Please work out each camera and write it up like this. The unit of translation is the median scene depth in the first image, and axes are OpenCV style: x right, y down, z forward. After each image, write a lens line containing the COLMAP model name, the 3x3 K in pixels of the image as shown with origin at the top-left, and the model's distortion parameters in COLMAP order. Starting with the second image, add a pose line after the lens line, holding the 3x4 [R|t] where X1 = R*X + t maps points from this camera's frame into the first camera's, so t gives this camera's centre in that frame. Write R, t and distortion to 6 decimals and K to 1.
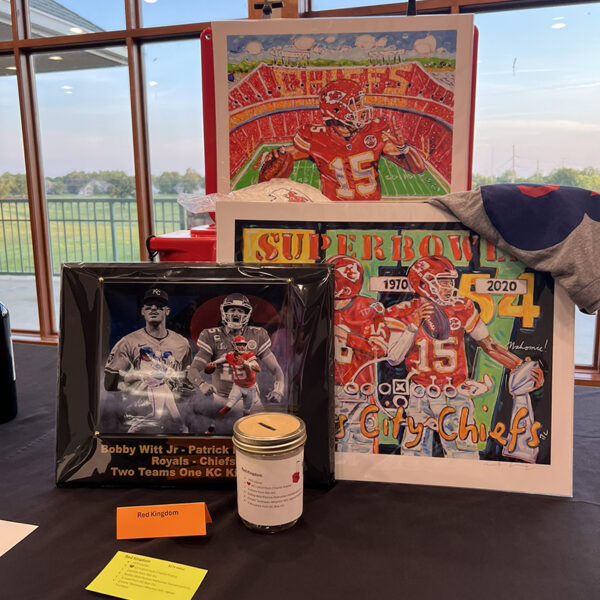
lens RADIAL K [[593.0, 0, 300.0], [0, 593.0, 300.0], [0, 0, 1]] dist [-0.007750, -0.003274]
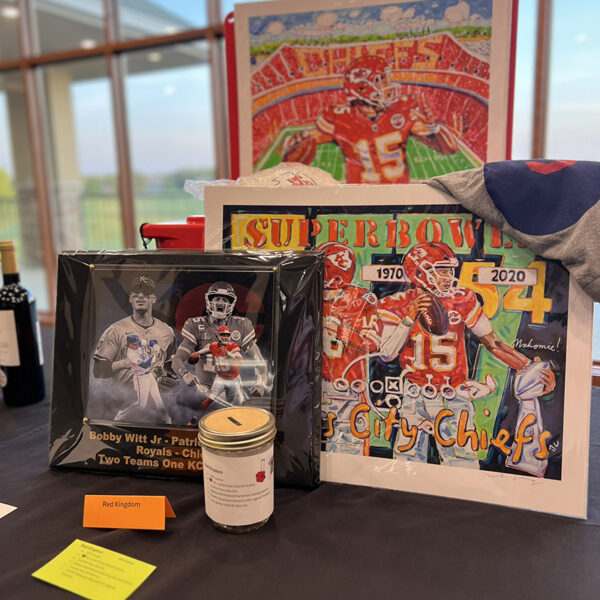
lens RADIAL K [[593.0, 0, 300.0], [0, 593.0, 300.0], [0, 0, 1]] dist [-0.007750, -0.003274]
pose [[0.985185, 0.013801, -0.170939, 0.182700], [-0.011568, 0.999834, 0.014054, 0.003483], [0.171105, -0.011868, 0.985181, 0.072083]]
